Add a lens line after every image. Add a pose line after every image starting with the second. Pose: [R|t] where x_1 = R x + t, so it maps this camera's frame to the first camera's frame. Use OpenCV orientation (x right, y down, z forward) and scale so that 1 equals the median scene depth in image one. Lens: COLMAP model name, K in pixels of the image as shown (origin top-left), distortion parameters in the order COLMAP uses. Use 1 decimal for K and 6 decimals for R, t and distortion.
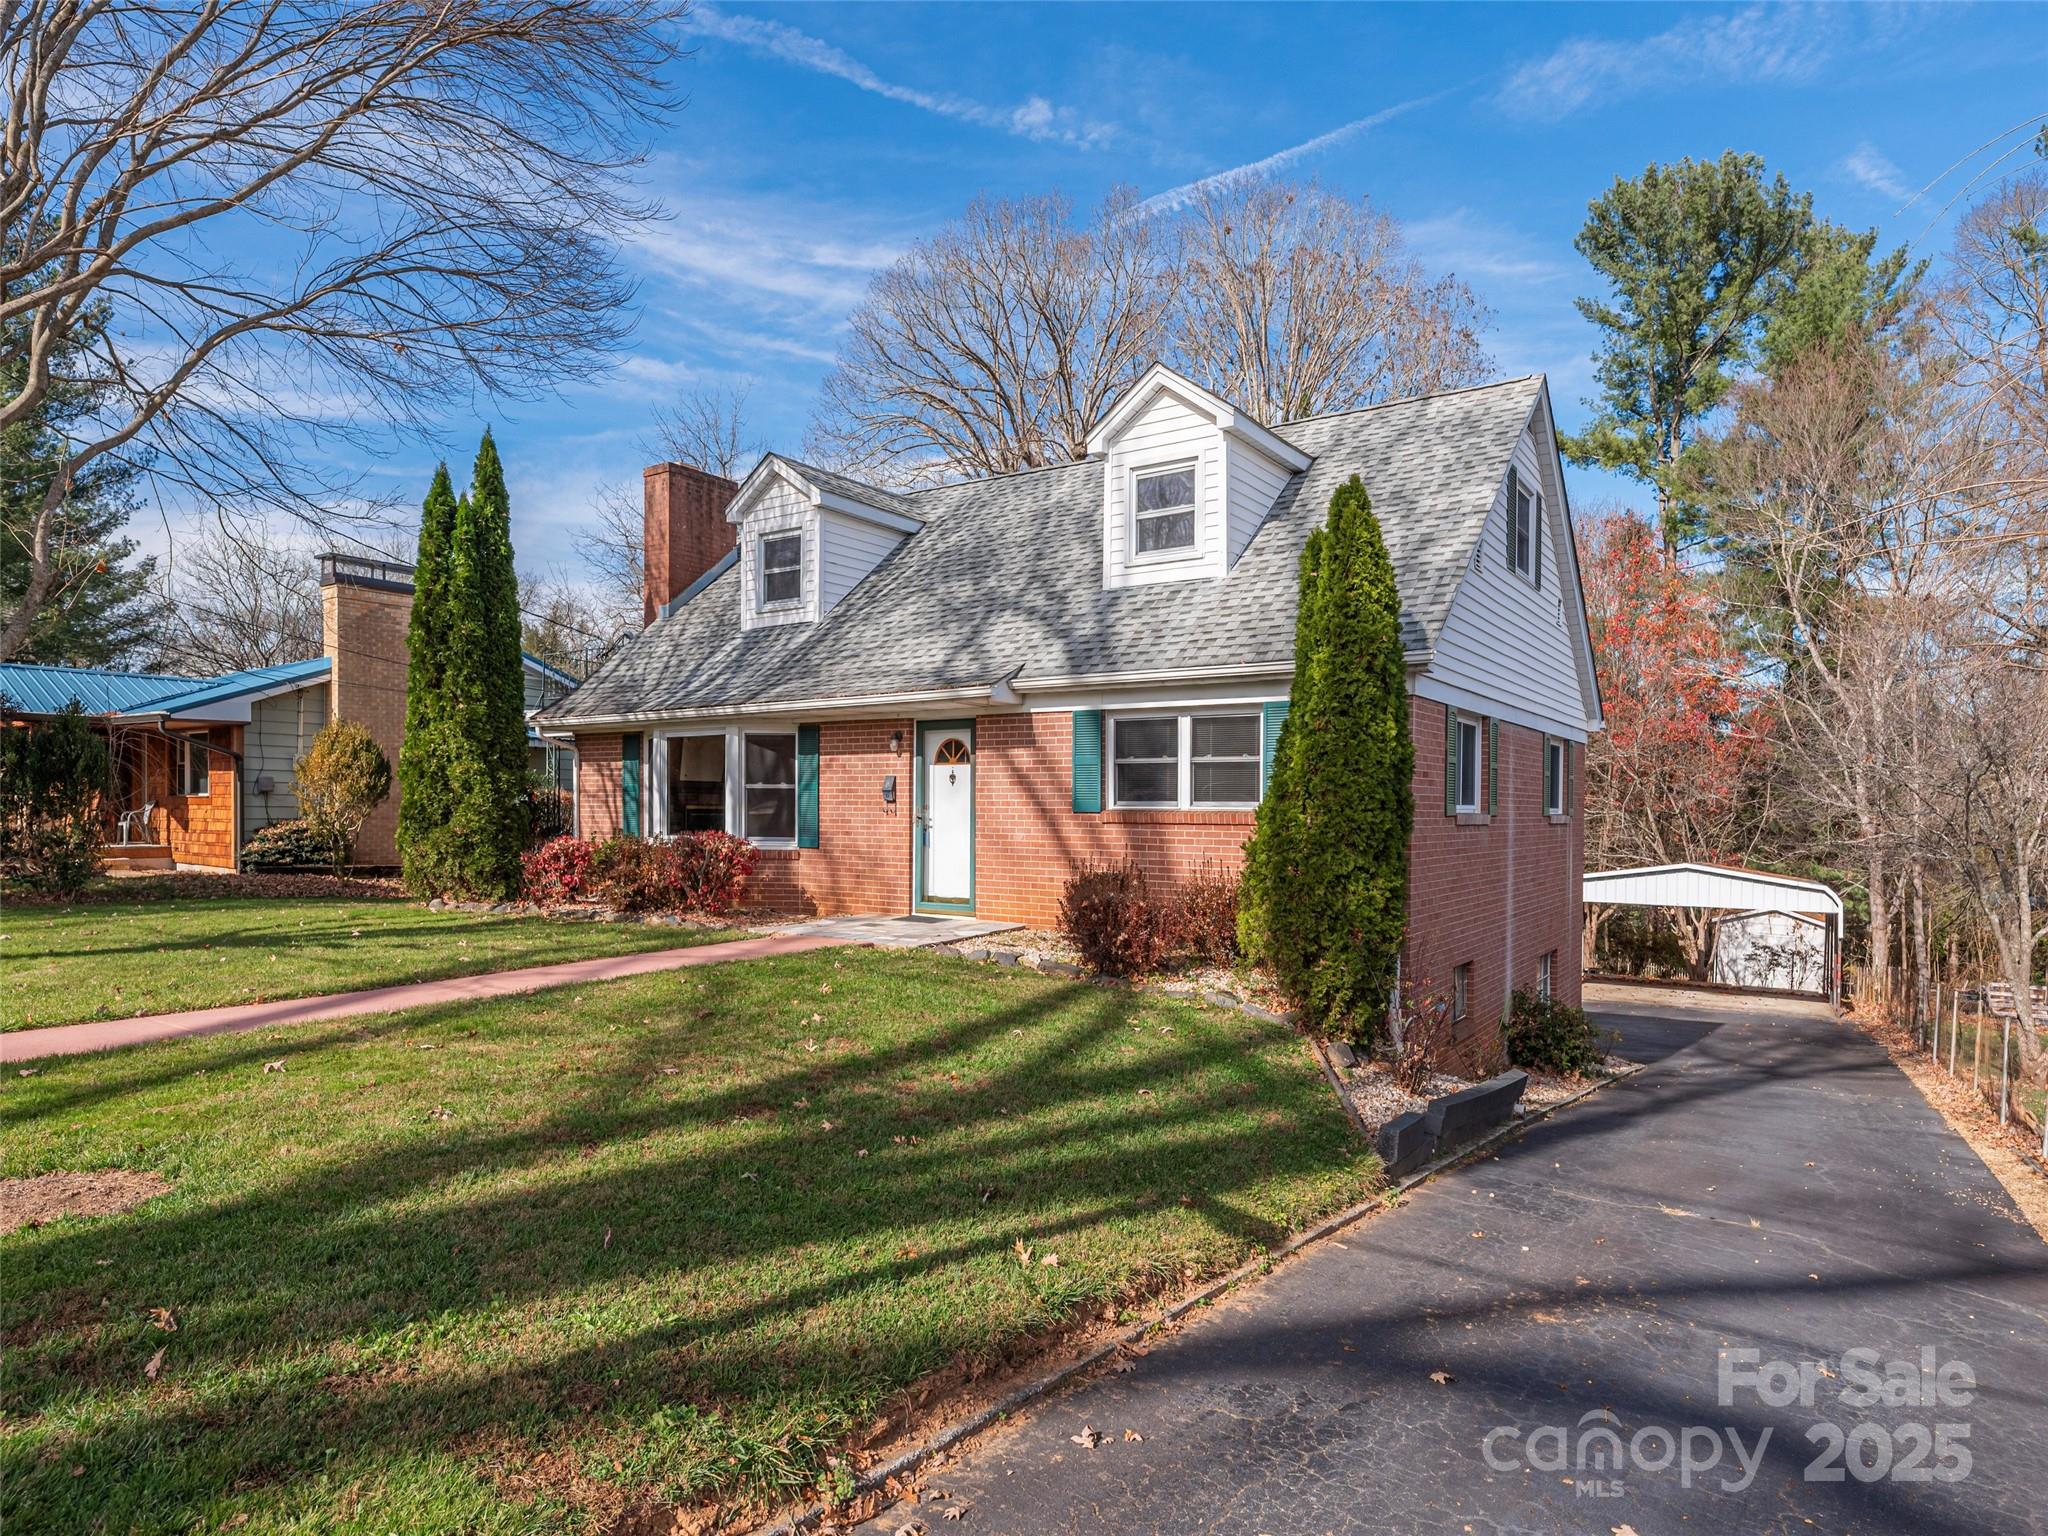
lens RADIAL K [[1164.2, 0, 1022.3], [0, 1164.2, 828.8], [0, 0, 1]] dist [-0.002611, 0.000162]
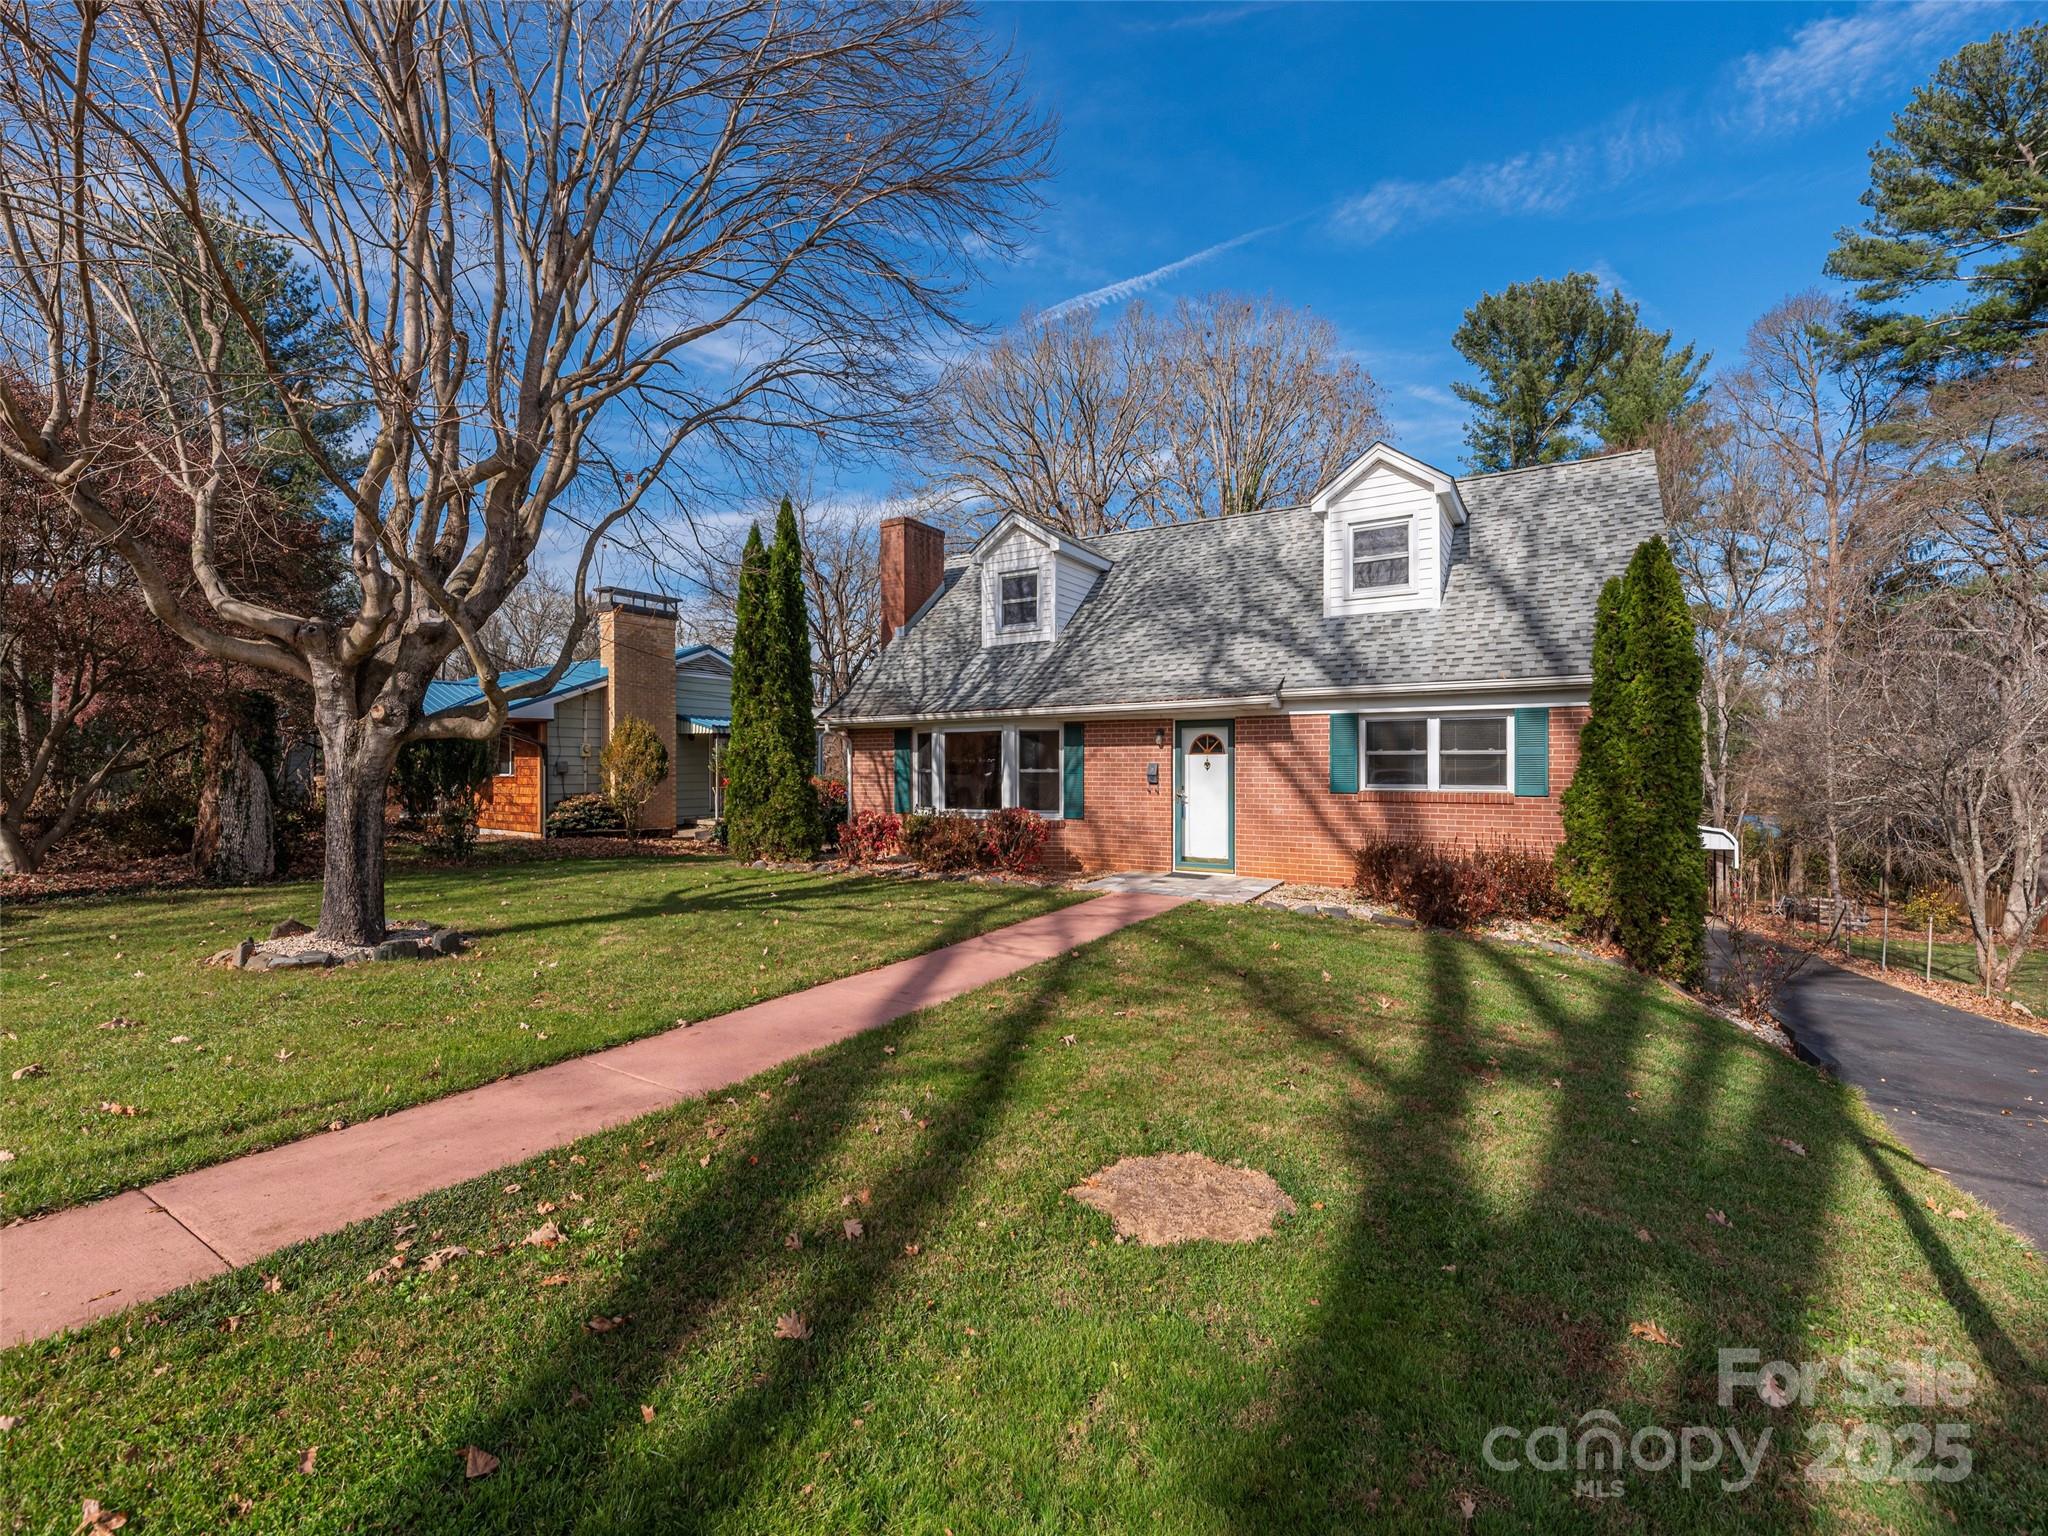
lens RADIAL K [[880.7, 0, 986.0], [0, 880.7, 771.1], [0, 0, 1]] dist [-0.002214, -0.000507]
pose [[0.999802, -0.010695, 0.016762, -0.301486], [0.010886, 0.999877, -0.011328, -0.026783], [-0.016638, 0.011509, 0.999795, 0.032455]]
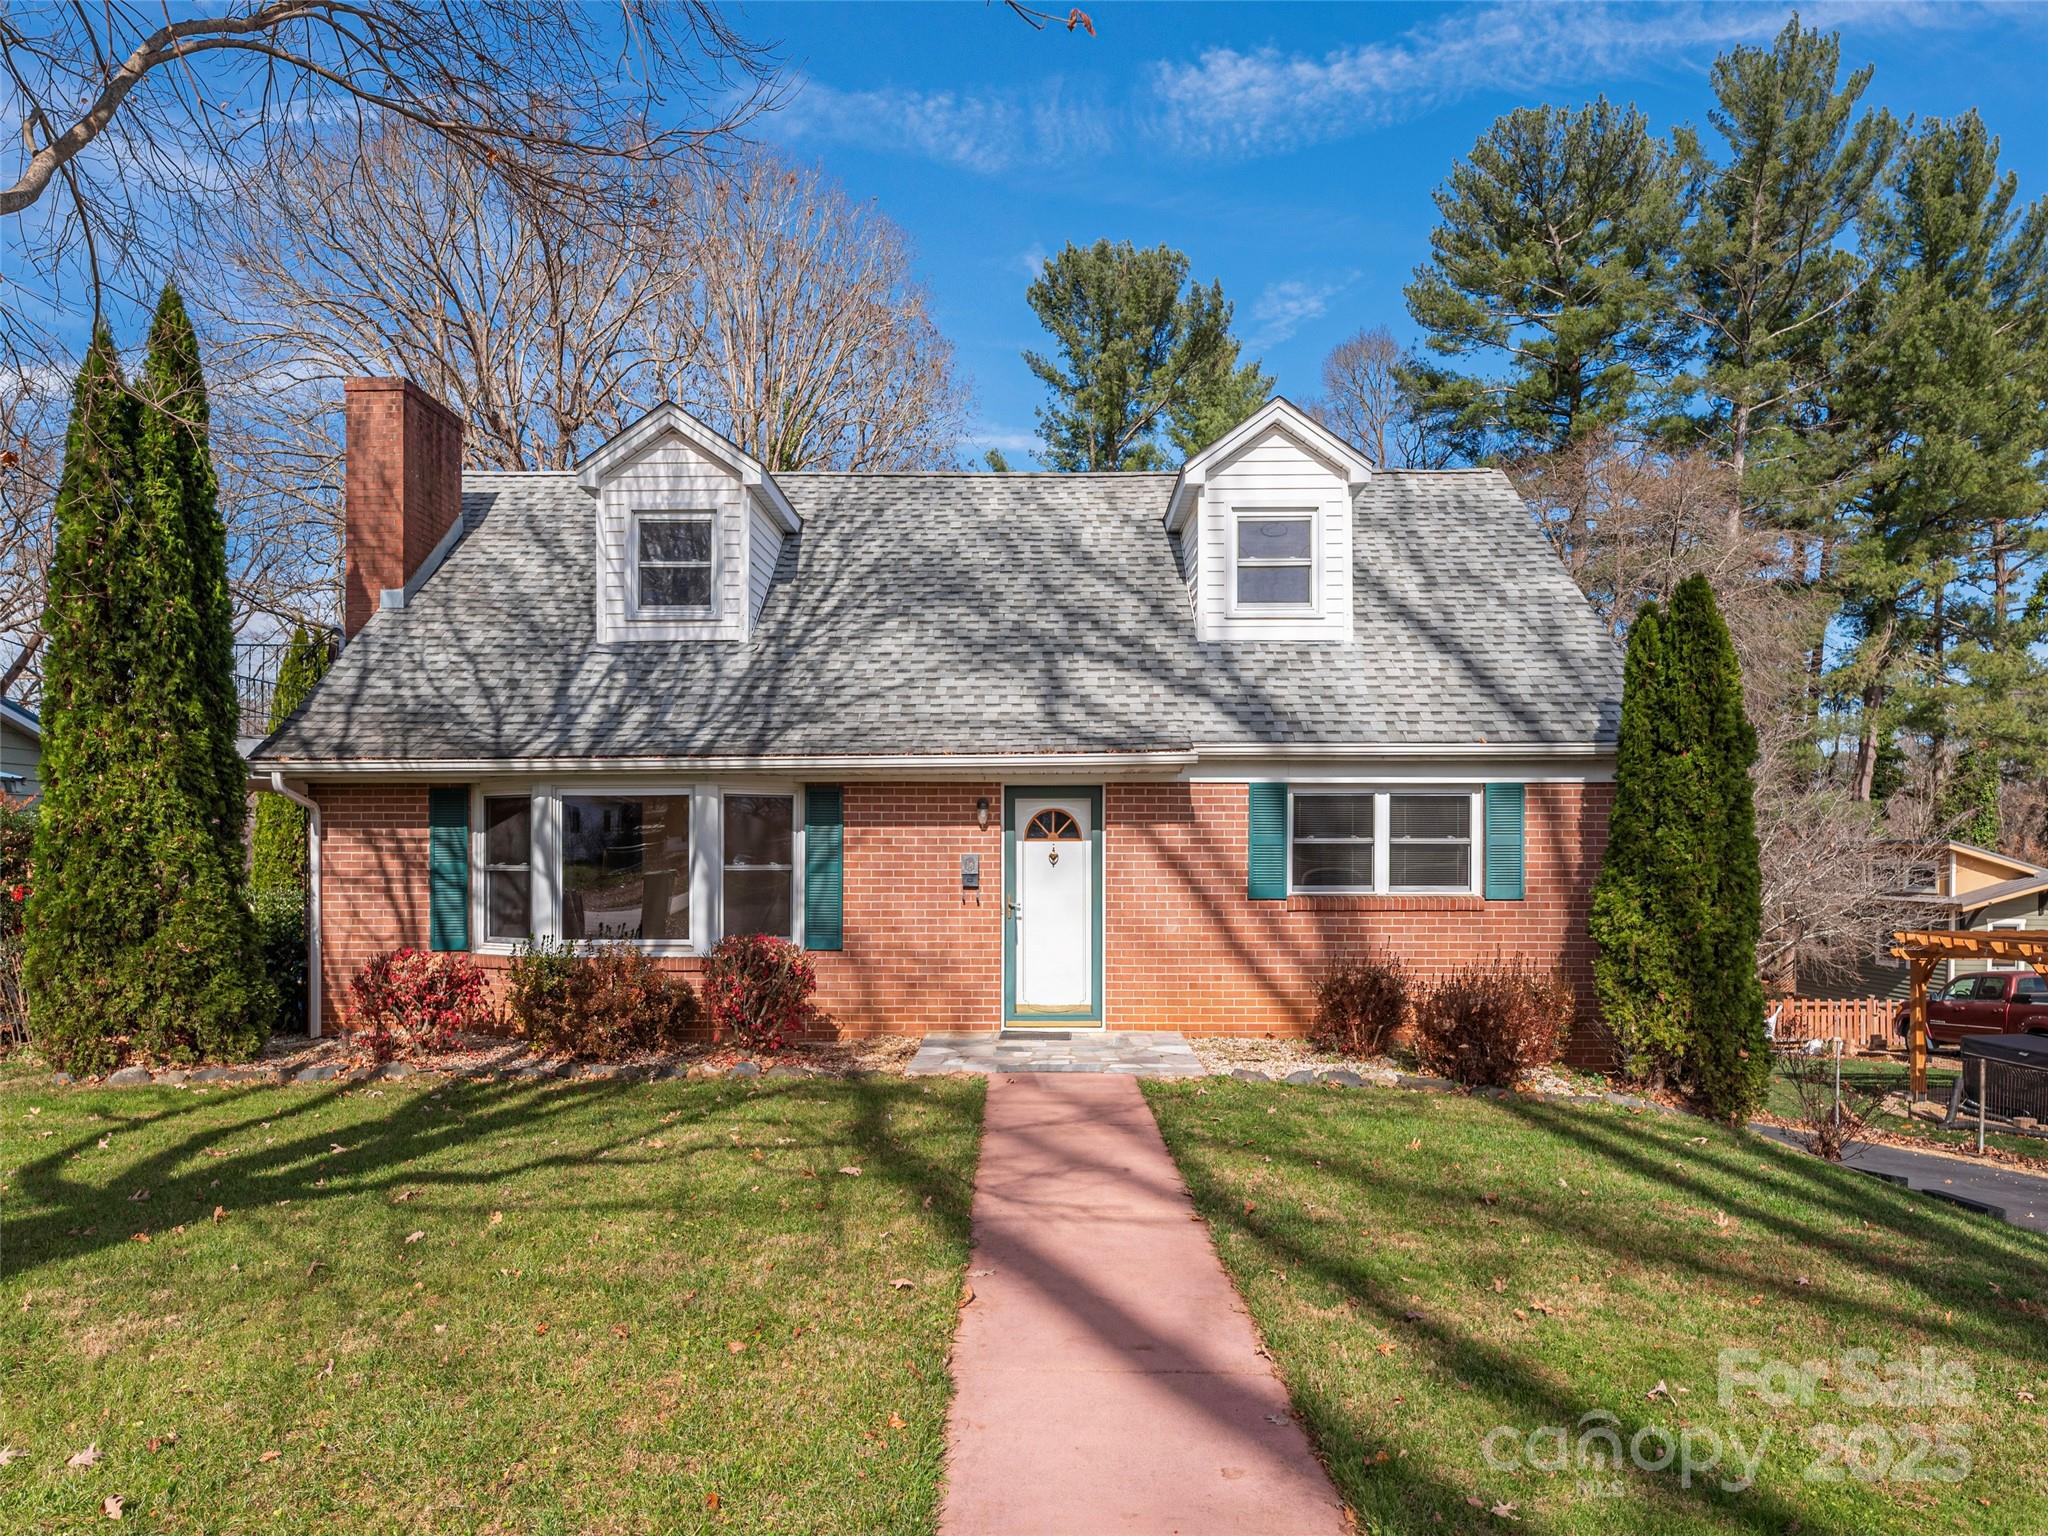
lens RADIAL K [[1296.3, 0, 1026.4], [0, 1296.3, 855.1], [0, 0, 1]] dist [-0.002773, 0.001062]
pose [[0.839292, -0.010194, 0.543585, -0.532937], [0.017357, 0.999817, -0.008049, -0.036250], [-0.543403, 0.016190, 0.839316, 0.238606]]
